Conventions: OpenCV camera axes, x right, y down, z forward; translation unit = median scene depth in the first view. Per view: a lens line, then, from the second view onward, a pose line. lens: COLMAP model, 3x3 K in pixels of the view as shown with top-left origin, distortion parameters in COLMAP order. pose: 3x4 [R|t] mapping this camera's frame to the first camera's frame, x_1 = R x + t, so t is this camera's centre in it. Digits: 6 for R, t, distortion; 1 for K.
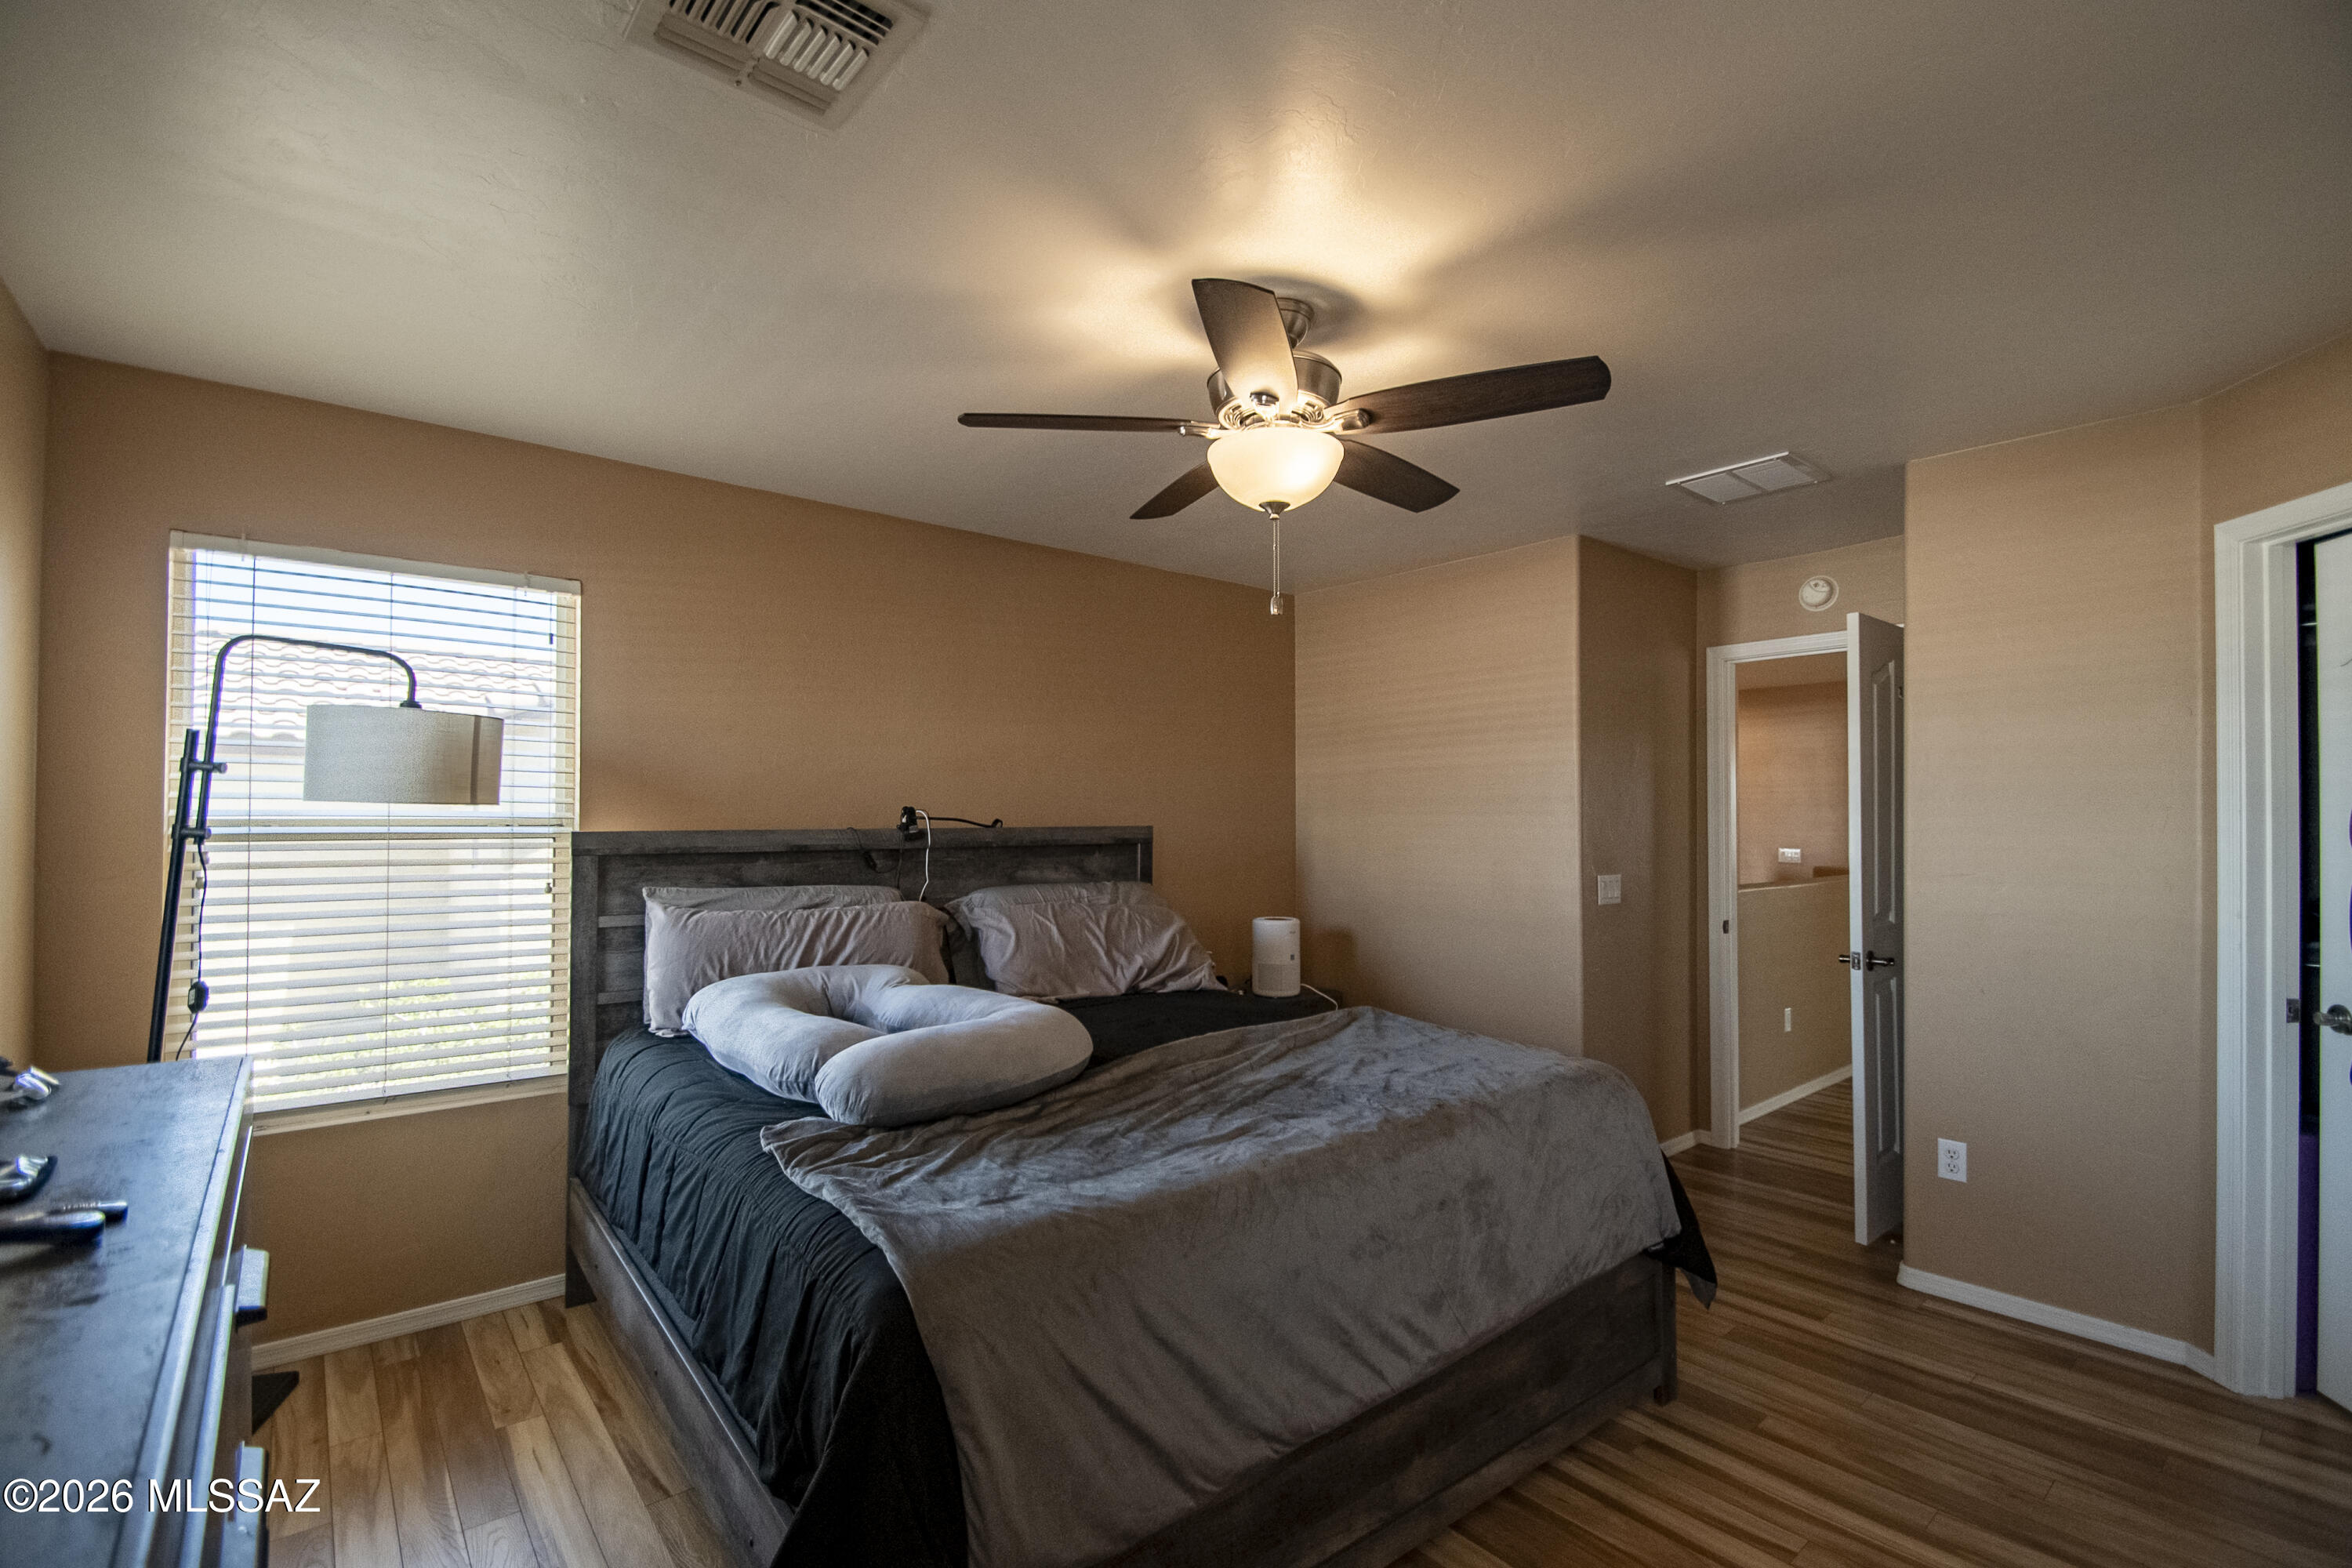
lens RADIAL K [[1055.6, 0, 1176.5], [0, 1055.6, 818.0], [0, 0, 1]] dist [-0.023091, -0.000191]
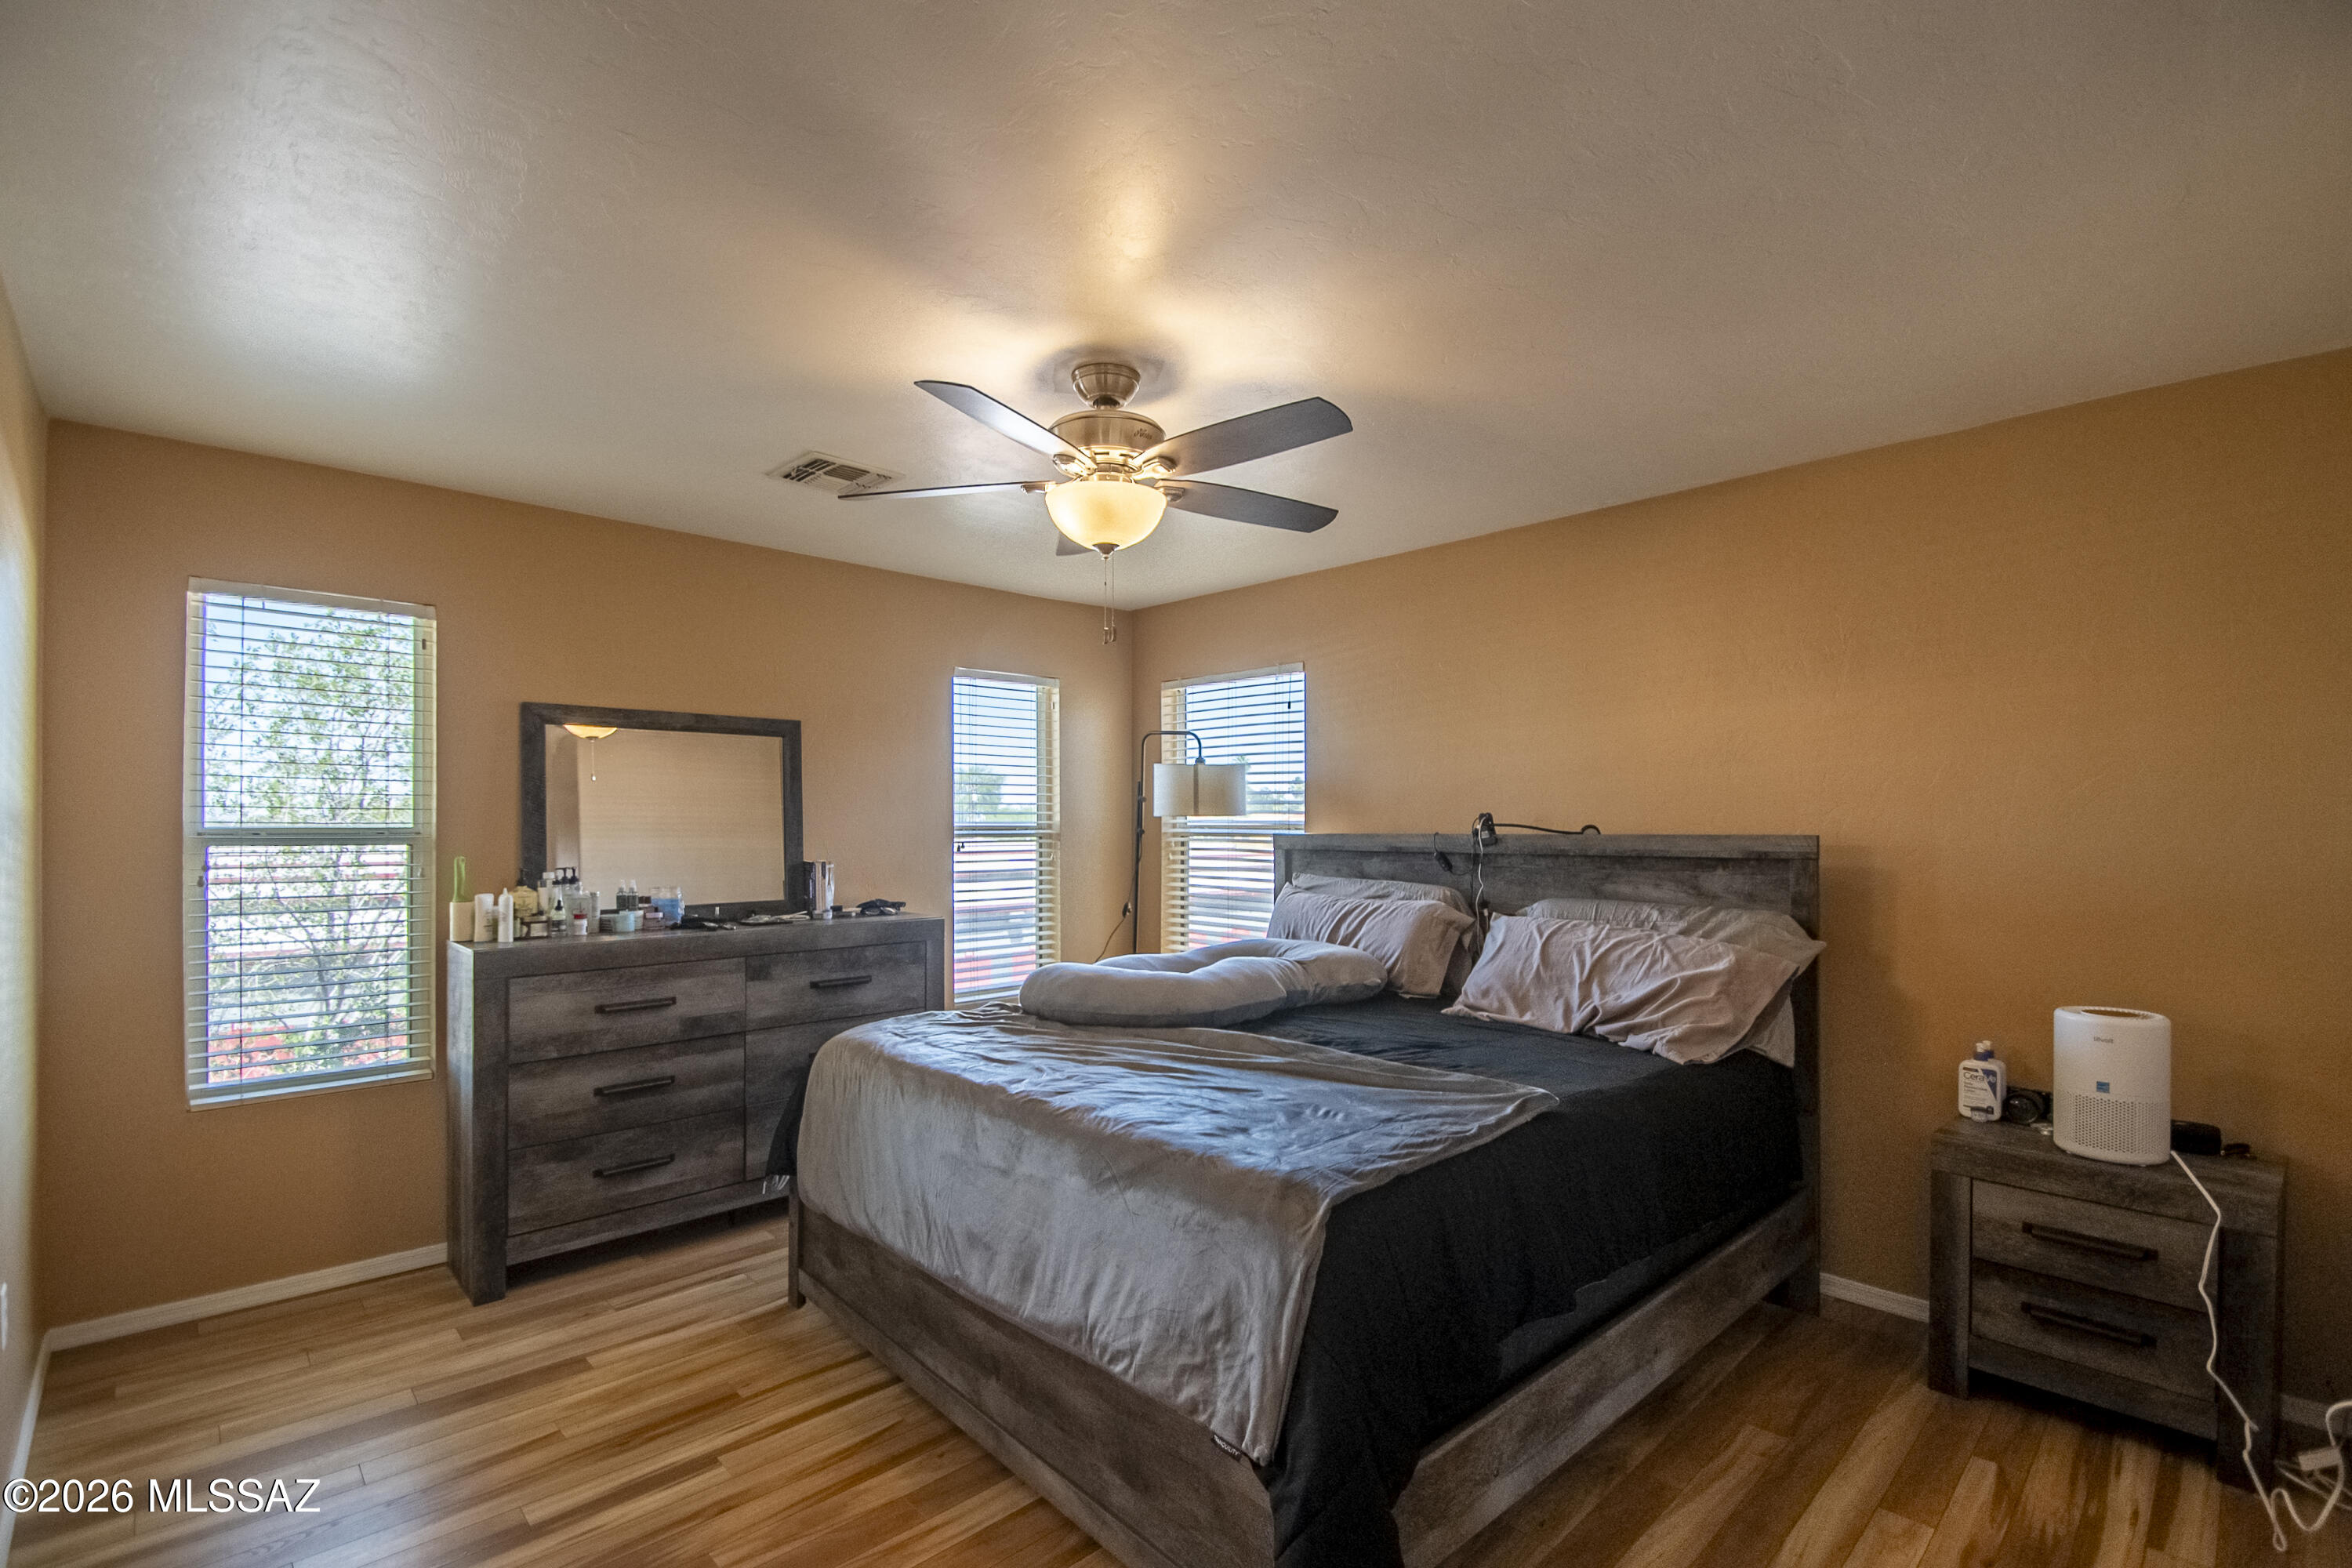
lens RADIAL K [[1039.6, 0, 1122.1], [0, 1039.6, 847.1], [0, 0, 1]] dist [-0.000098, 0.000004]
pose [[0.020057, 0.023551, -0.999521, 0.828136], [0.002936, 0.999717, 0.023614, -0.002569], [0.999795, -0.003408, 0.019983, 0.677587]]
